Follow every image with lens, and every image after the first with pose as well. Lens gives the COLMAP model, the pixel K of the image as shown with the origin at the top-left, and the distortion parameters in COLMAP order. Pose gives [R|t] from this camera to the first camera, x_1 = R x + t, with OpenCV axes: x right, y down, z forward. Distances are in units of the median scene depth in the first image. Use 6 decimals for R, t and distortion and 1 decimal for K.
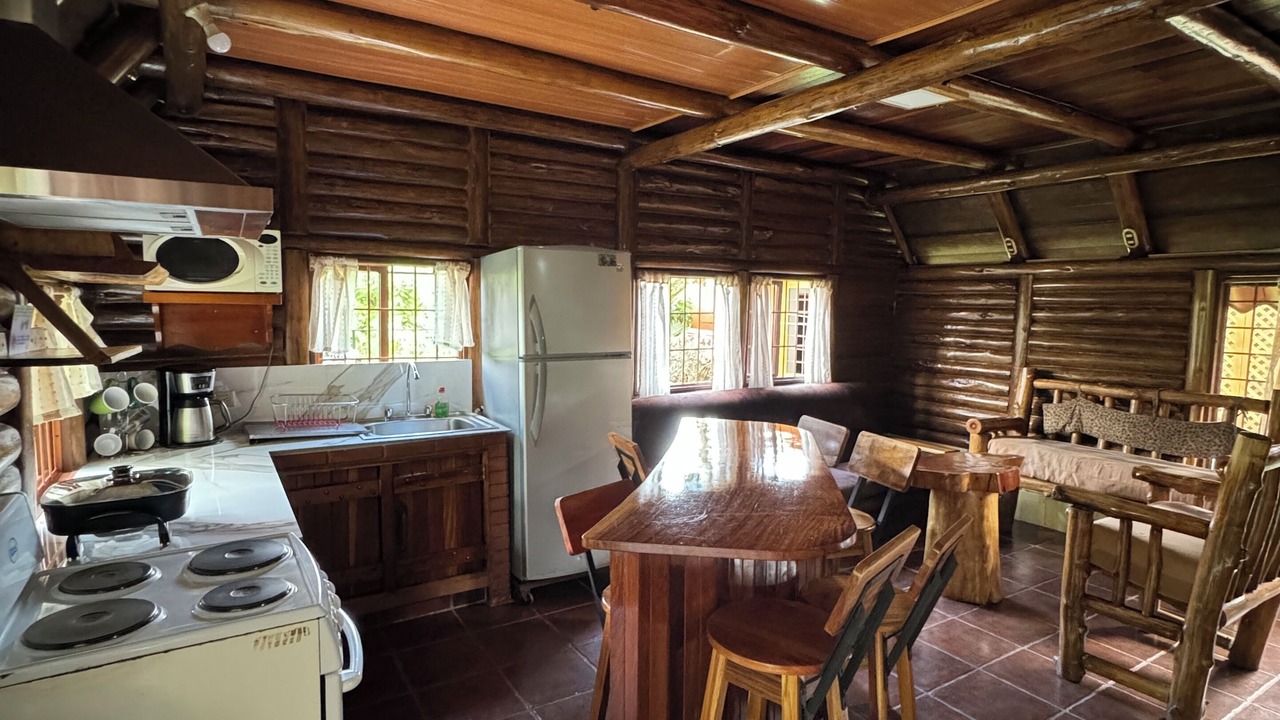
lens RADIAL K [[683.8, 0, 644.7], [0, 683.8, 358.4], [0, 0, 1]] dist [-0.003550, 0.000631]
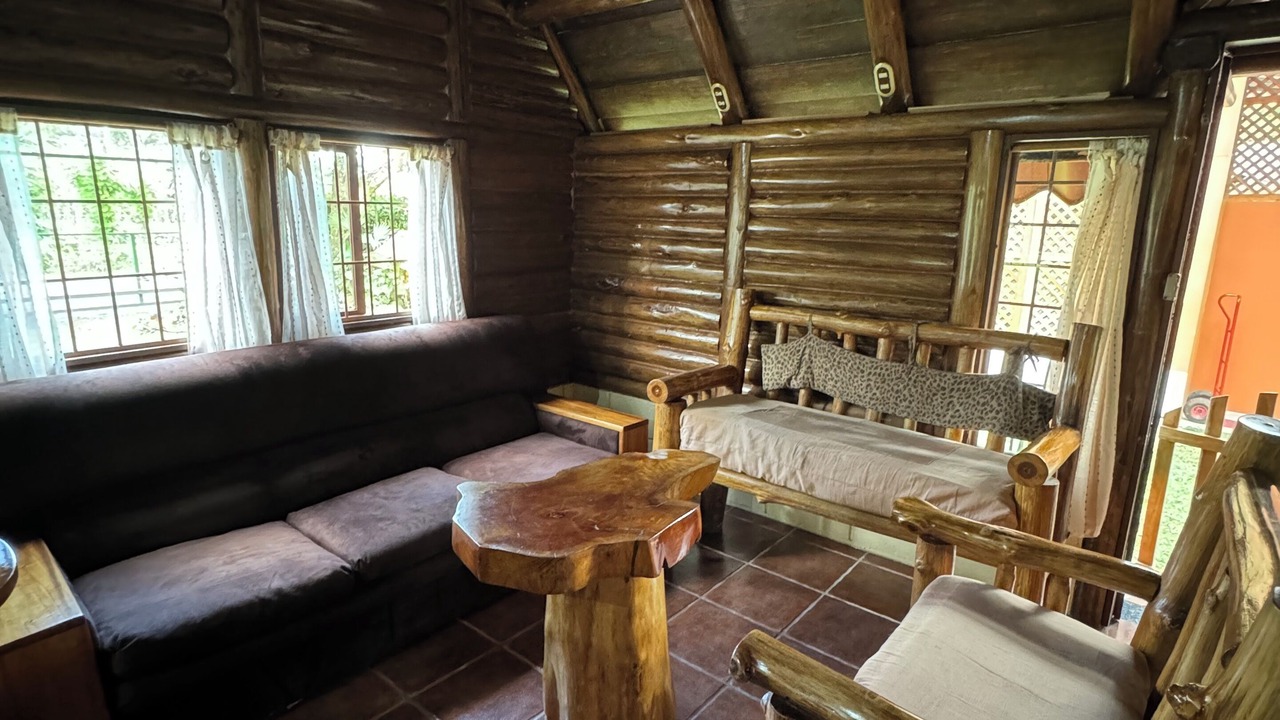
lens RADIAL K [[683.8, 0, 644.7], [0, 683.8, 358.4], [0, 0, 1]] dist [-0.003550, 0.000631]
pose [[0.949573, -0.066277, 0.306461, 0.264956], [0.021899, 0.989037, 0.146037, -0.017868], [-0.312780, -0.131962, 0.940614, 0.401972]]
